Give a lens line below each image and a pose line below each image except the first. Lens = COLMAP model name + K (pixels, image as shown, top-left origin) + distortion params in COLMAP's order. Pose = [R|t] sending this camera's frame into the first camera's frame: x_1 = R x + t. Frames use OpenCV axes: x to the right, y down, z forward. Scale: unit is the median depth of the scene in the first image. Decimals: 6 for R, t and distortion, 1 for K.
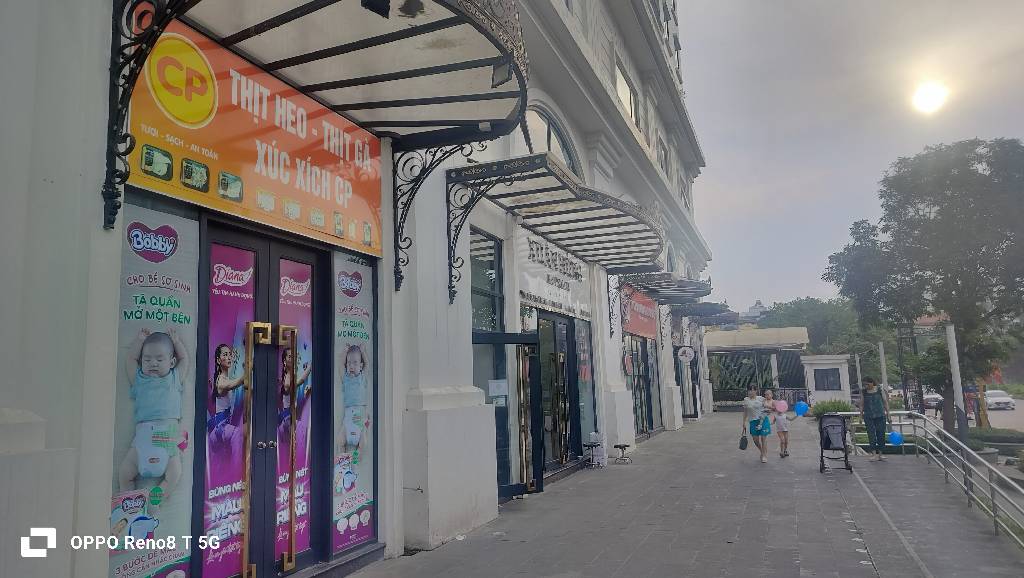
lens RADIAL K [[701.1, 0, 512.0], [0, 701.1, 289.0], [0, 0, 1]] dist [-0.002387, -0.117326]
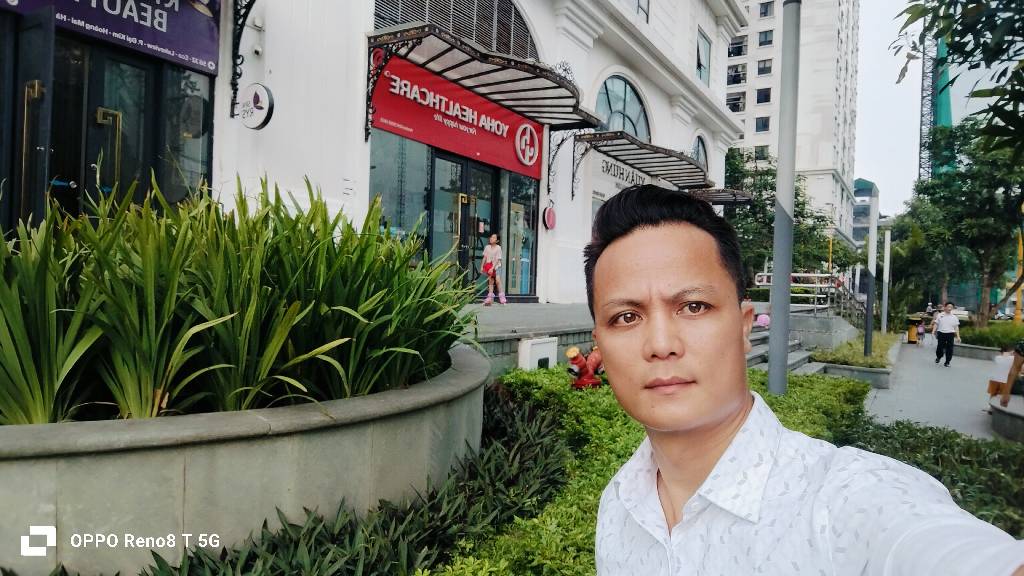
lens RADIAL K [[608.6, 0, 512.0], [0, 608.6, 288.0], [0, 0, 1]] dist [0.000671, -0.000020]
pose [[0.979959, 0.069757, -0.186587, 0.097833], [-0.041238, 0.987431, 0.152576, 0.005652], [0.194885, -0.141824, 0.970518, -0.872366]]
